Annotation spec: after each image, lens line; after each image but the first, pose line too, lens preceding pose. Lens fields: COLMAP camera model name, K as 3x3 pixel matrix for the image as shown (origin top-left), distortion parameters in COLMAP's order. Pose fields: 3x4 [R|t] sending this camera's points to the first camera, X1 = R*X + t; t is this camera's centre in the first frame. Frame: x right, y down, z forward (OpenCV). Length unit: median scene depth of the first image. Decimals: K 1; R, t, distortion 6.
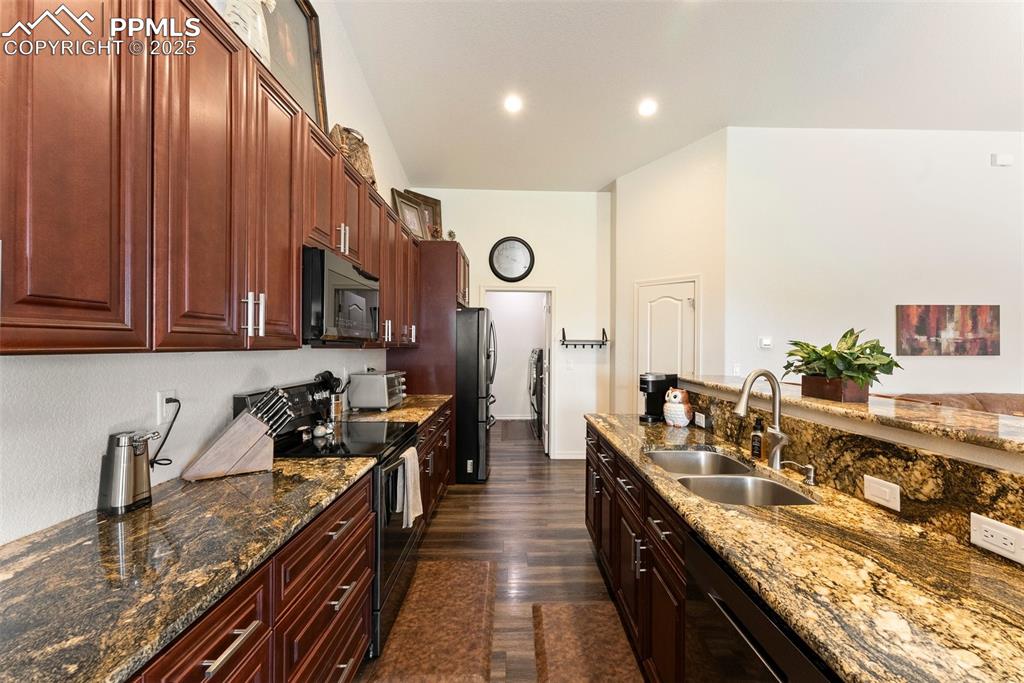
lens RADIAL K [[415.2, 0, 524.9], [0, 415.2, 340.6], [0, 0, 1]] dist [-0.000997, -0.000487]
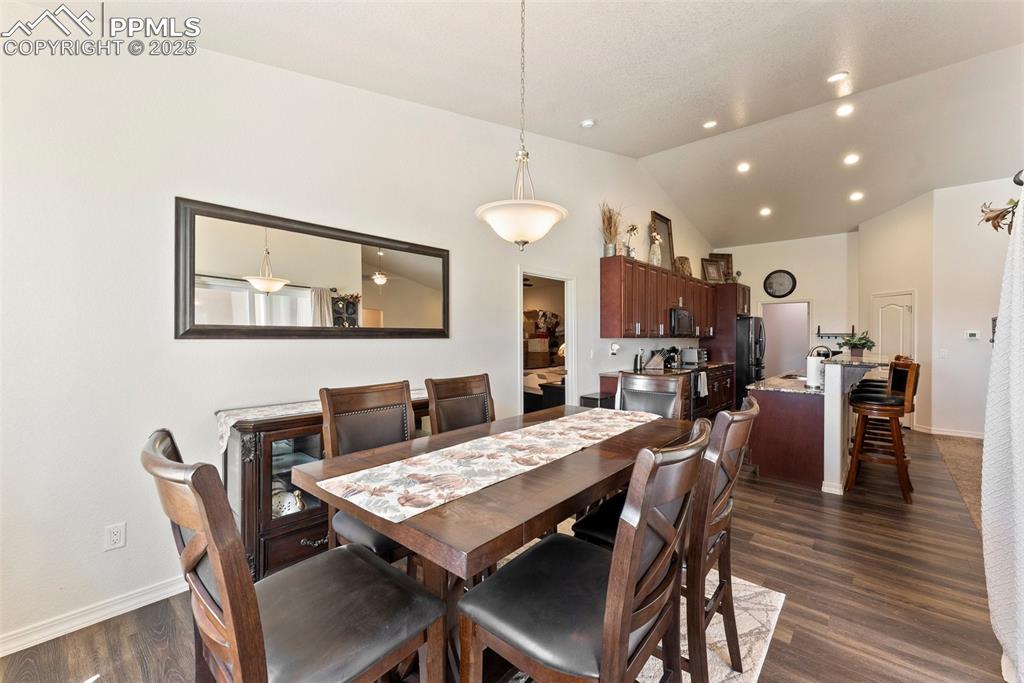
lens RADIAL K [[415.2, 0, 524.9], [0, 415.2, 340.6], [0, 0, 1]] dist [-0.000997, -0.000487]
pose [[0.732773, 0.006481, -0.680442, 0.581687], [0.007522, 0.999816, 0.017623, -0.017542], [0.680431, -0.018032, 0.732590, -1.464015]]
